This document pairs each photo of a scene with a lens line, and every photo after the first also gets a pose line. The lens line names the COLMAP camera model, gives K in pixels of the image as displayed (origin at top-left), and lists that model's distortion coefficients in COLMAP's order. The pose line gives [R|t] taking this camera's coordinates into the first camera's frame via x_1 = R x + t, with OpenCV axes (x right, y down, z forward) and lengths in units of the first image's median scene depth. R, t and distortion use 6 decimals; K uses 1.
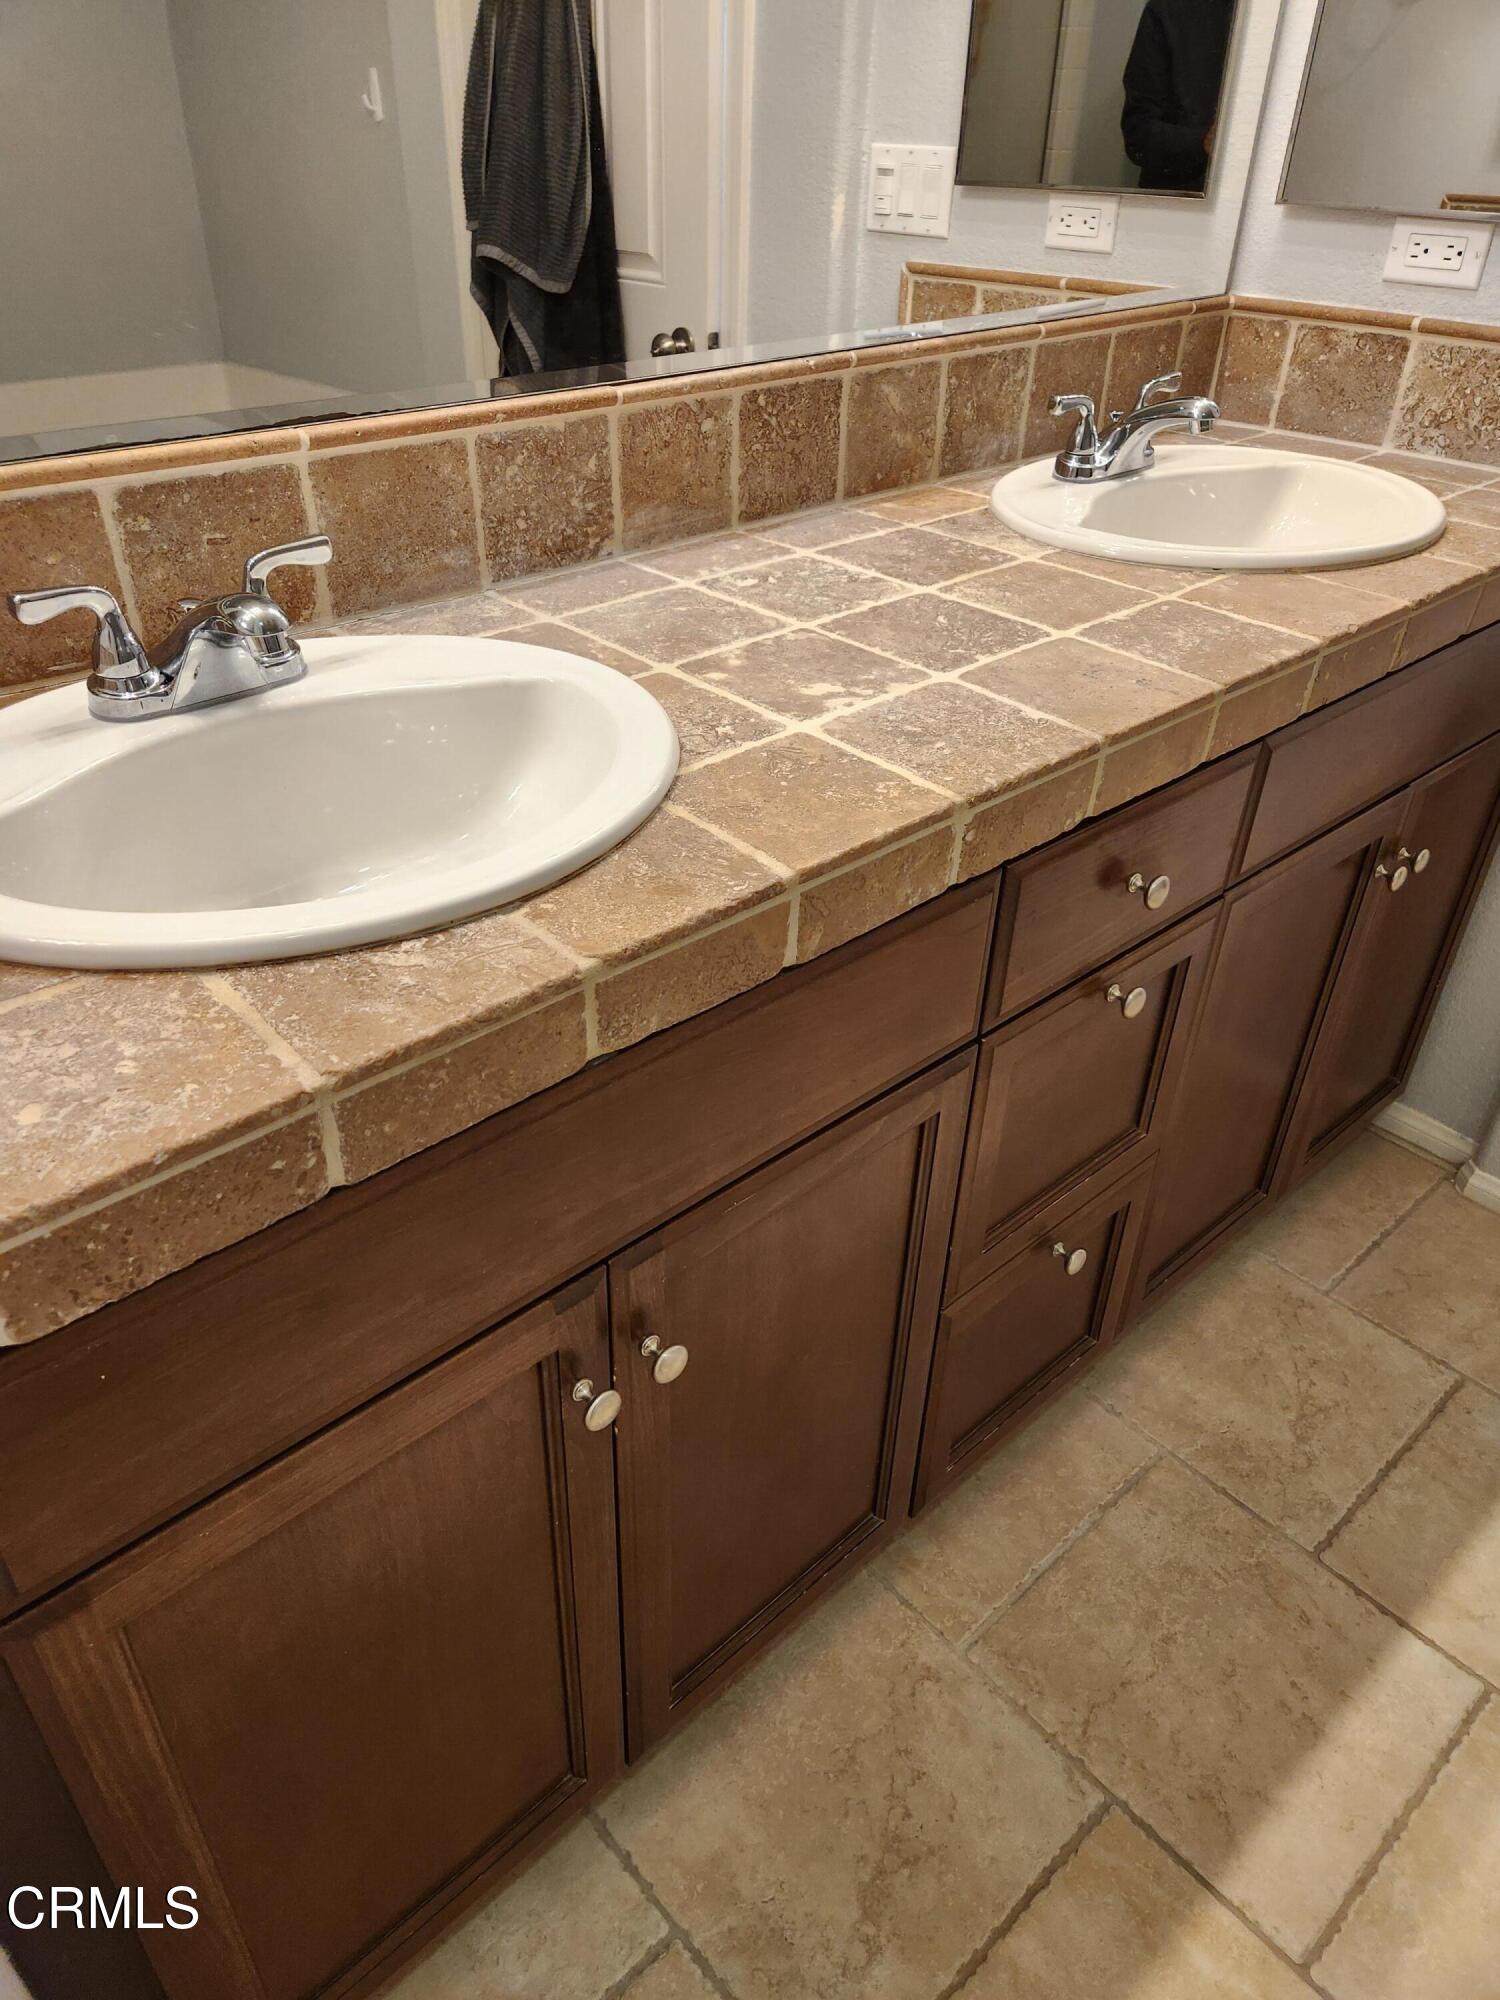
lens RADIAL K [[1354.3, 0, 740.1], [0, 1354.3, 982.4], [0, 0, 1]] dist [0.072867, -0.057929]
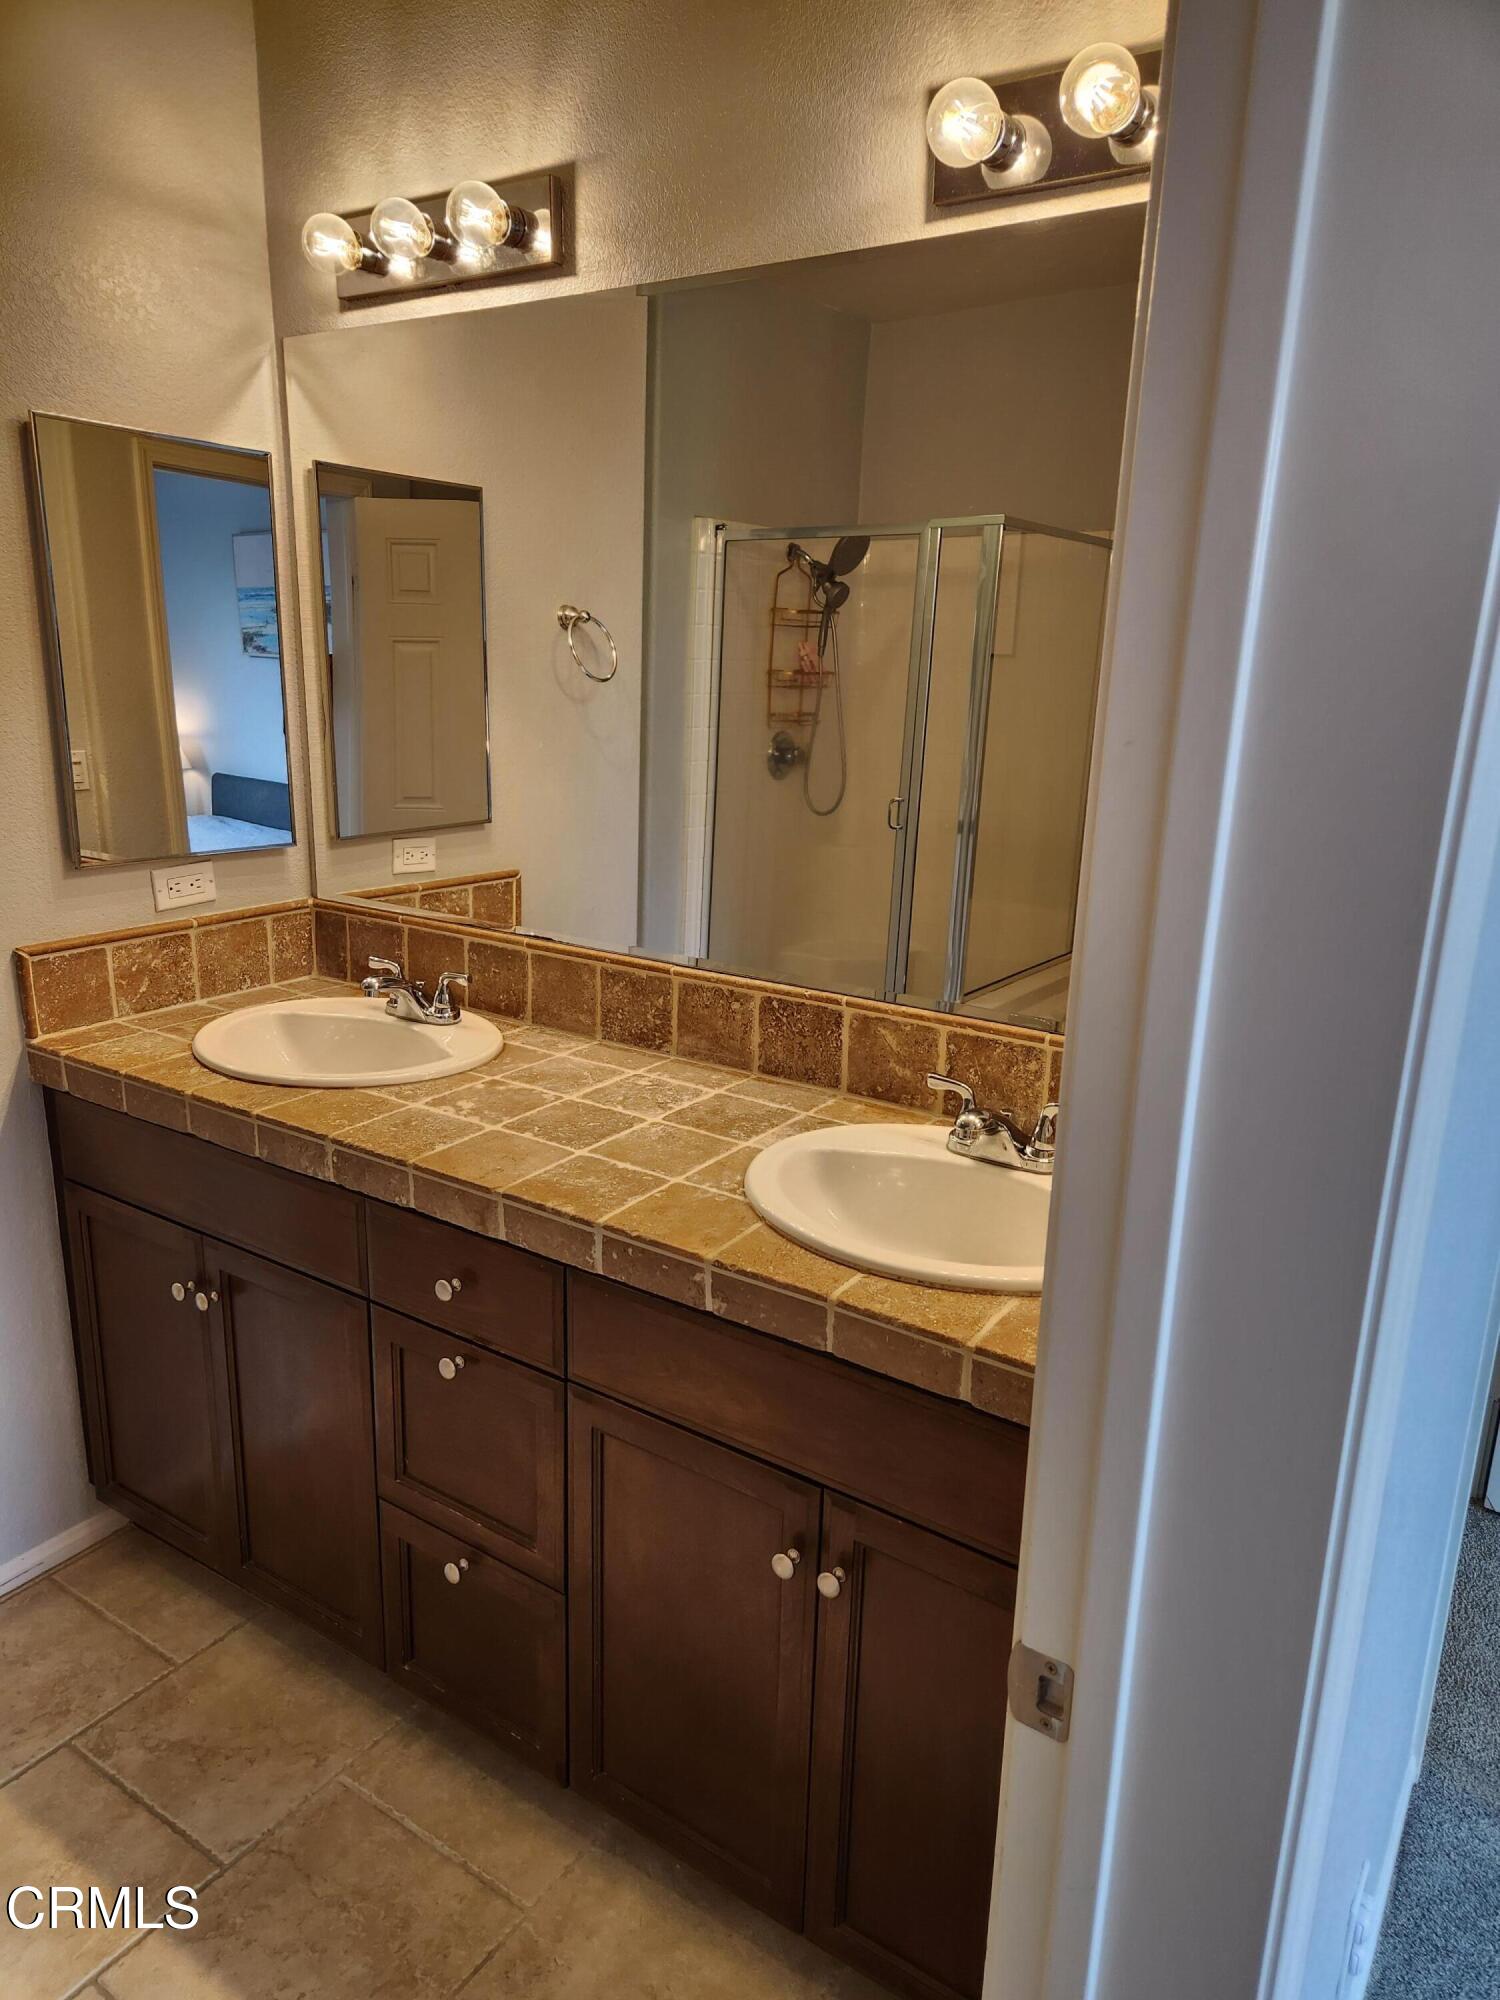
lens RADIAL K [[1354.3, 0, 742.9], [0, 1354.3, 995.7], [0, 0, 1]] dist [0.072867, -0.057929]
pose [[0.239209, 0.233451, -0.942486, 1.579391], [-0.549043, 0.833104, 0.067007, -0.568036], [0.800831, 0.501437, 0.327460, 0.520558]]
